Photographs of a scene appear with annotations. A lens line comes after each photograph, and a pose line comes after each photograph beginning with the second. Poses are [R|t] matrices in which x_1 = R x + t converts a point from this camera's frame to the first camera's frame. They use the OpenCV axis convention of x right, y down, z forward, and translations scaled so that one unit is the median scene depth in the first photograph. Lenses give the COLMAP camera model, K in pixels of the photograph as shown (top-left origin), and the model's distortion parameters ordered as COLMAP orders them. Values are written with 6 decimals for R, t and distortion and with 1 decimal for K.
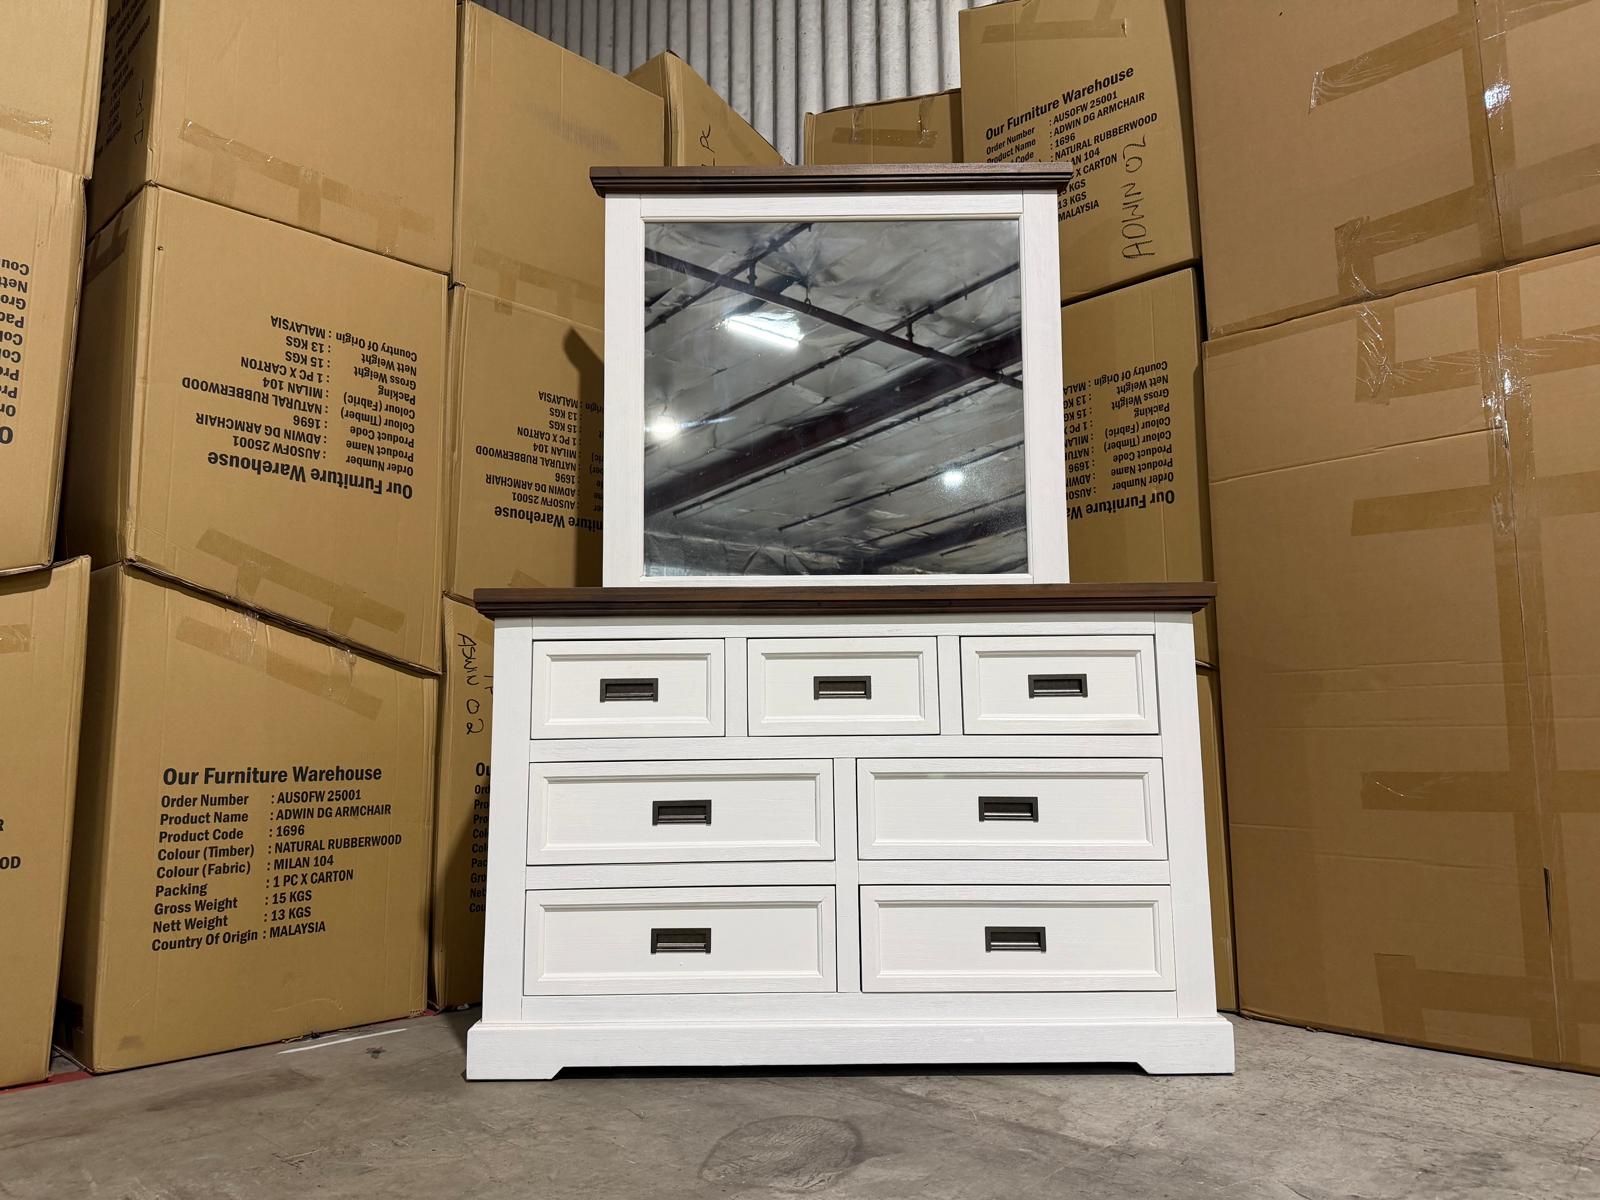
lens RADIAL K [[1133.4, 0, 800.5], [0, 1133.4, 599.6], [0, 0, 1]] dist [-0.001189, 0.000243]
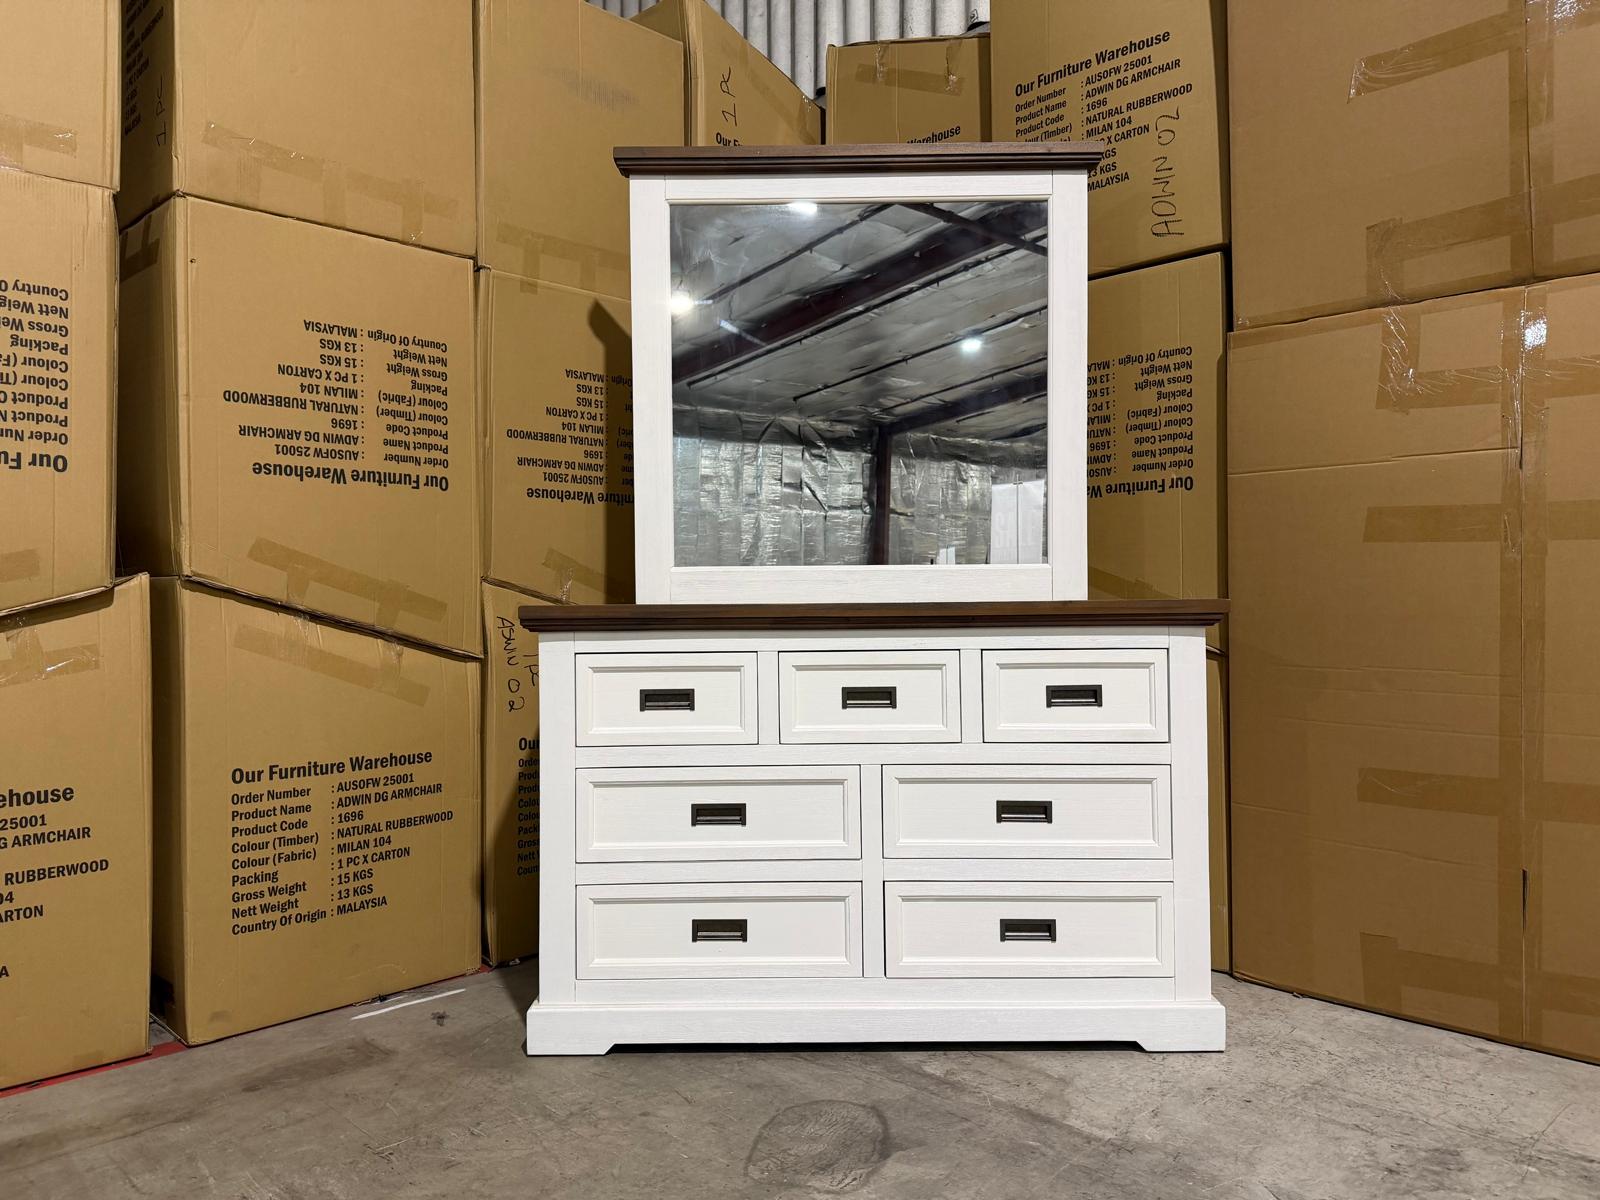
lens RADIAL K [[1133.7, 0, 804.0], [0, 1133.7, 599.2], [0, 0, 1]] dist [0.002229, -0.002309]
pose [[0.999985, 0.000411, -0.005420, -0.016915], [0.000289, 0.991696, 0.128601, -0.137350], [0.005428, -0.128601, 0.991682, -0.032064]]
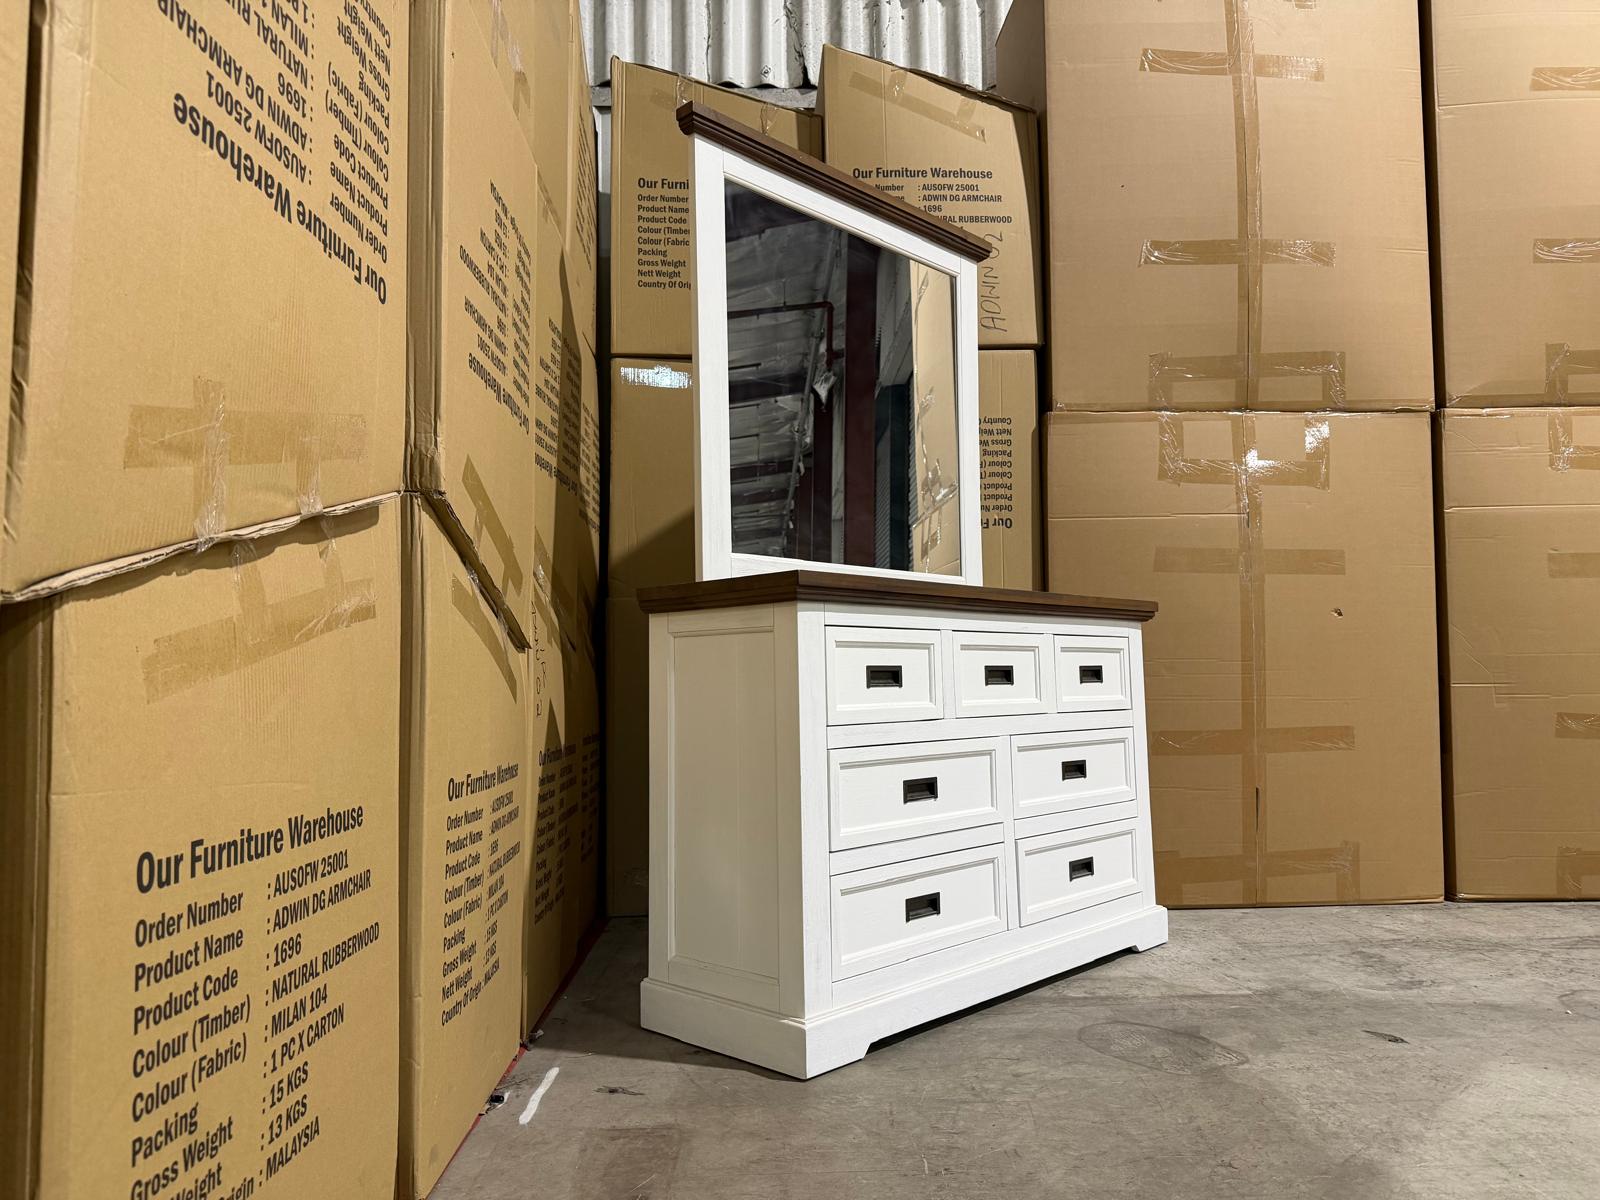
lens RADIAL K [[1124.2, 0, 801.0], [0, 1124.2, 603.5], [0, 0, 1]] dist [0.032922, -0.042693]
pose [[0.691183, 0.050141, 0.720938, -0.879953], [-0.085379, 0.996269, 0.012565, 0.005966], [-0.717618, -0.070237, 0.692886, 0.315093]]
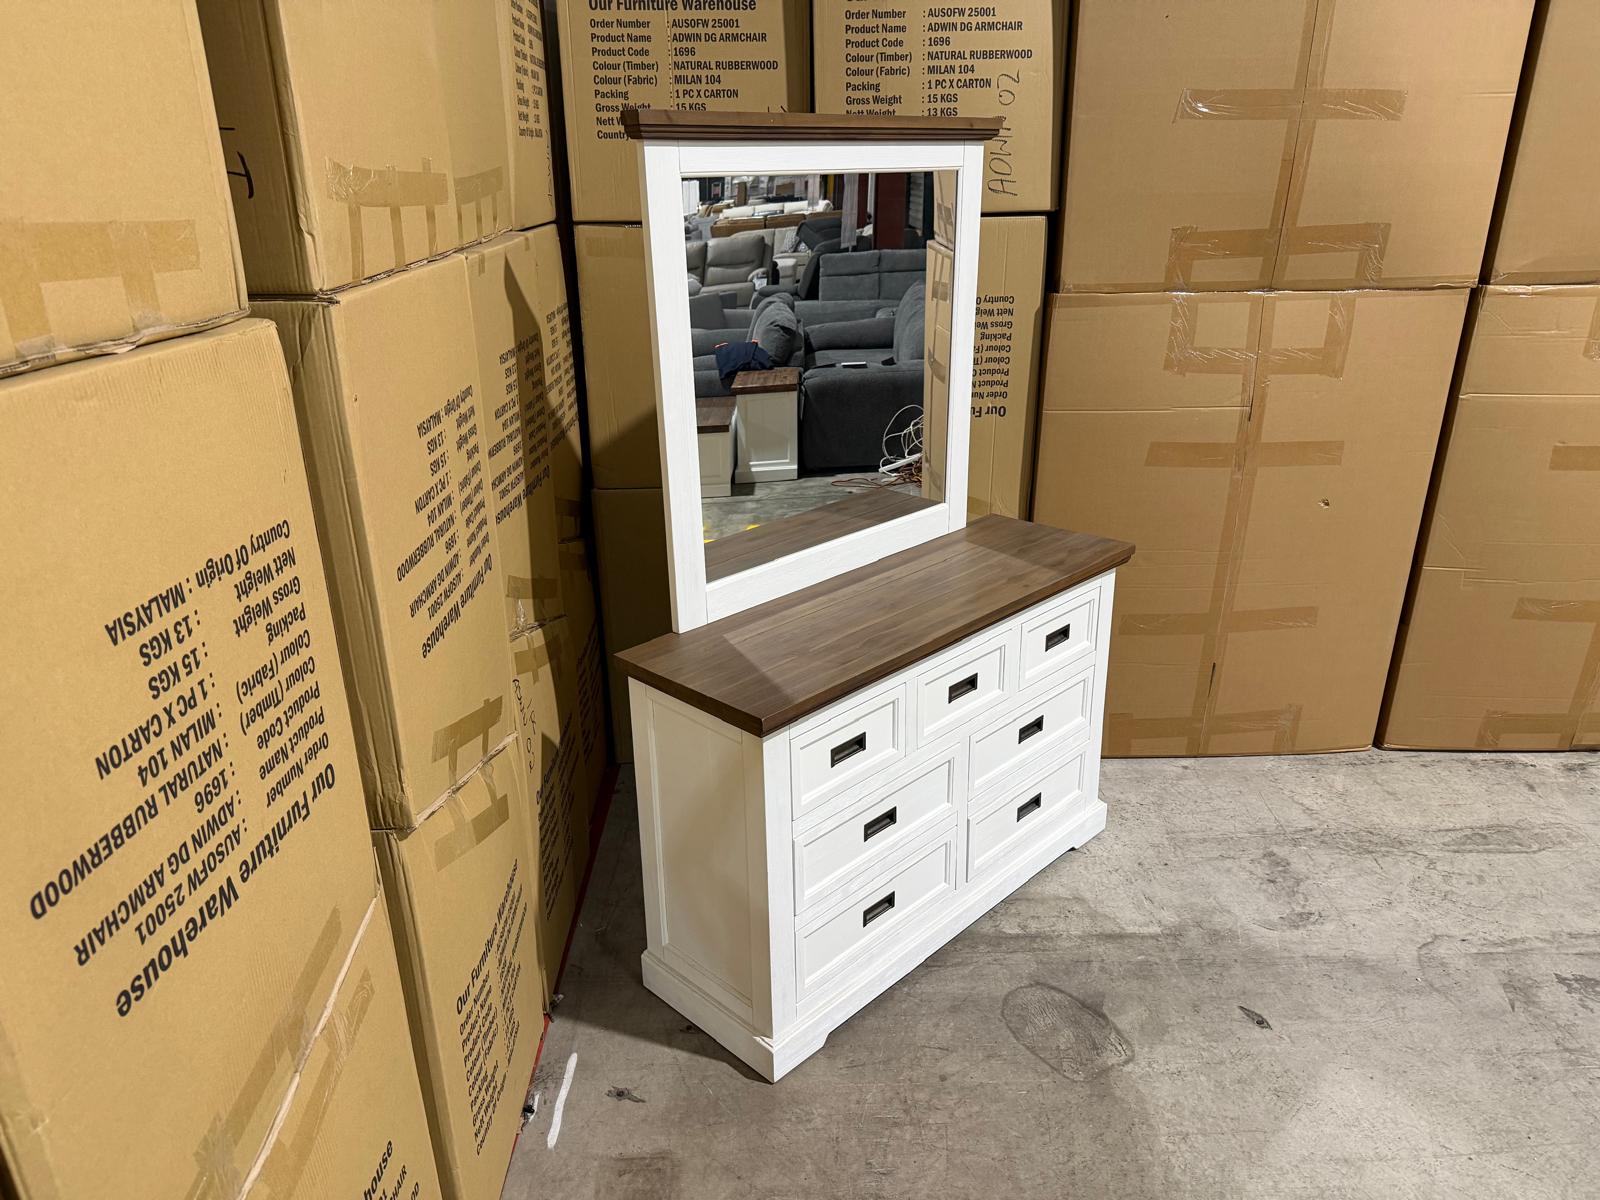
lens RADIAL K [[1123.4, 0, 805.3], [0, 1123.4, 604.5], [0, 0, 1]] dist [0.045980, -0.071554]
pose [[0.701199, -0.260749, 0.663573, -0.815992], [-0.084125, 0.893962, 0.440175, -0.494288], [-0.707985, -0.364474, 0.604910, 0.374316]]
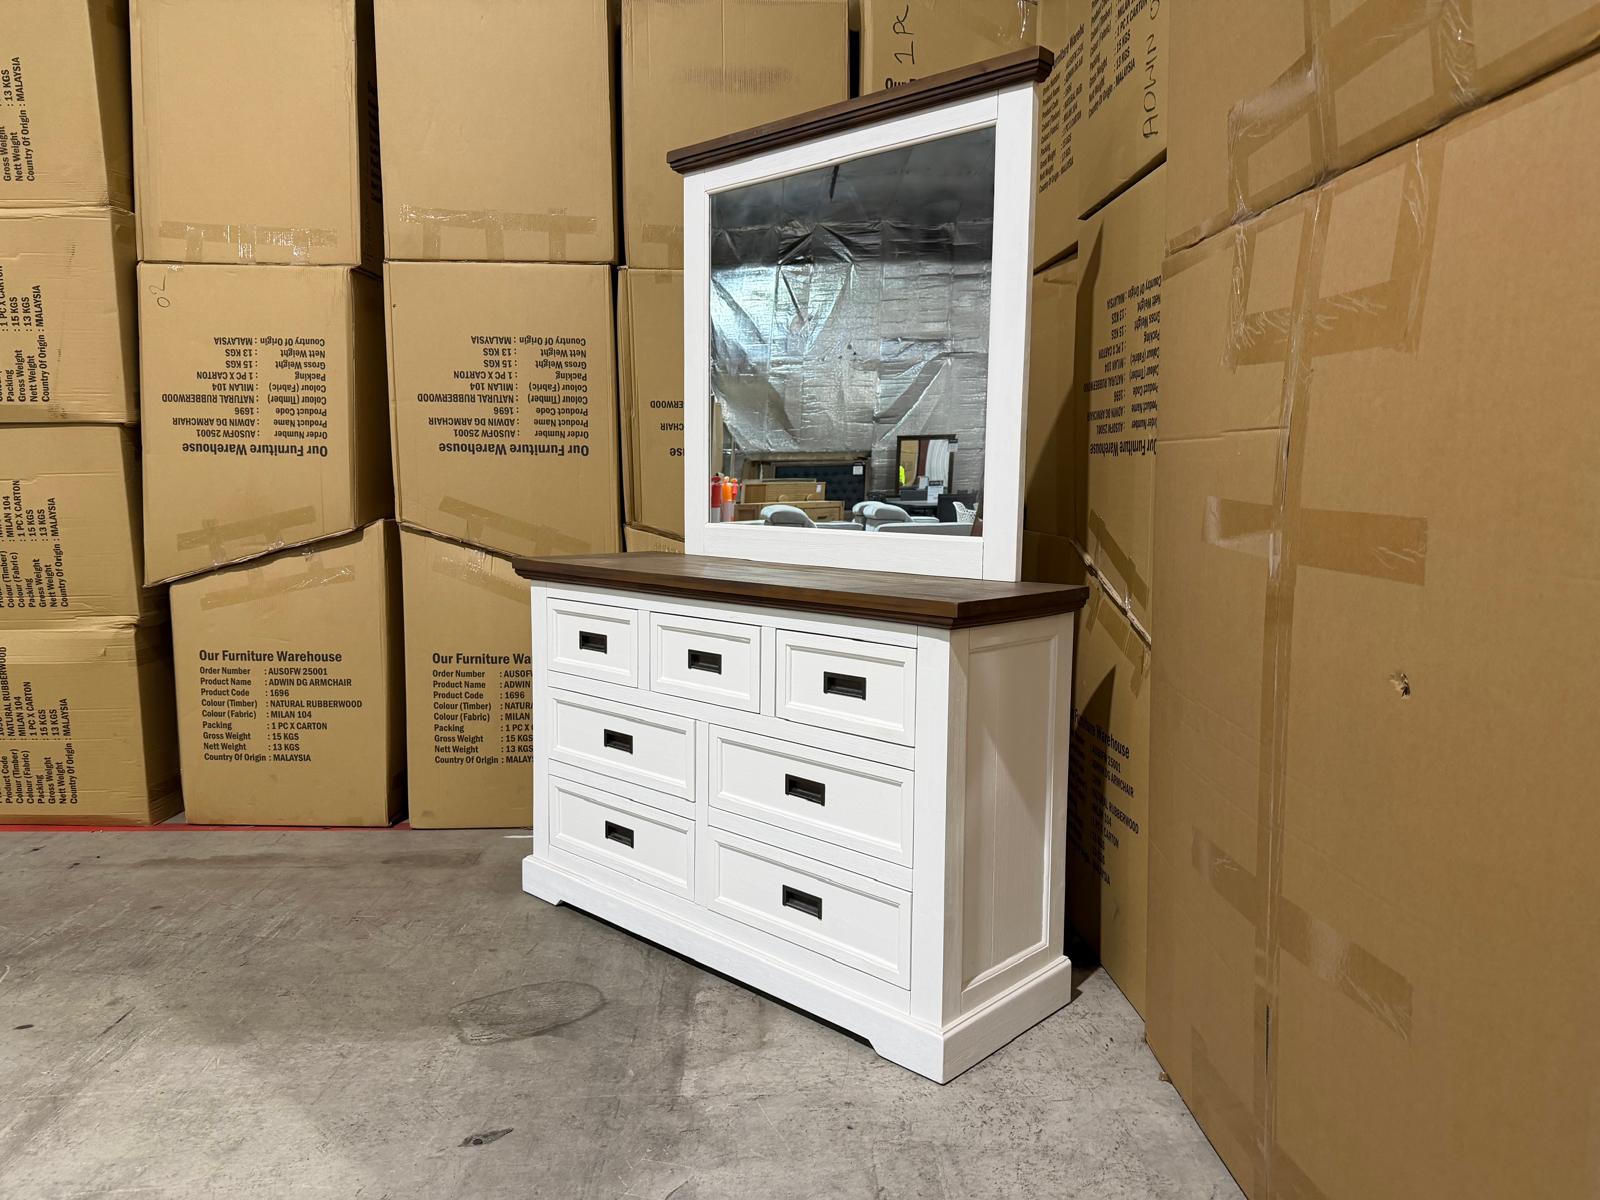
lens RADIAL K [[1116.9, 0, 811.8], [0, 1116.9, 597.4], [0, 0, 1]] dist [0.086349, -0.141463]
pose [[0.730614, 0.090634, -0.676749, 0.824388], [0.072085, 0.975373, 0.208449, -0.201954], [0.678975, -0.201079, 0.706088, 0.250669]]
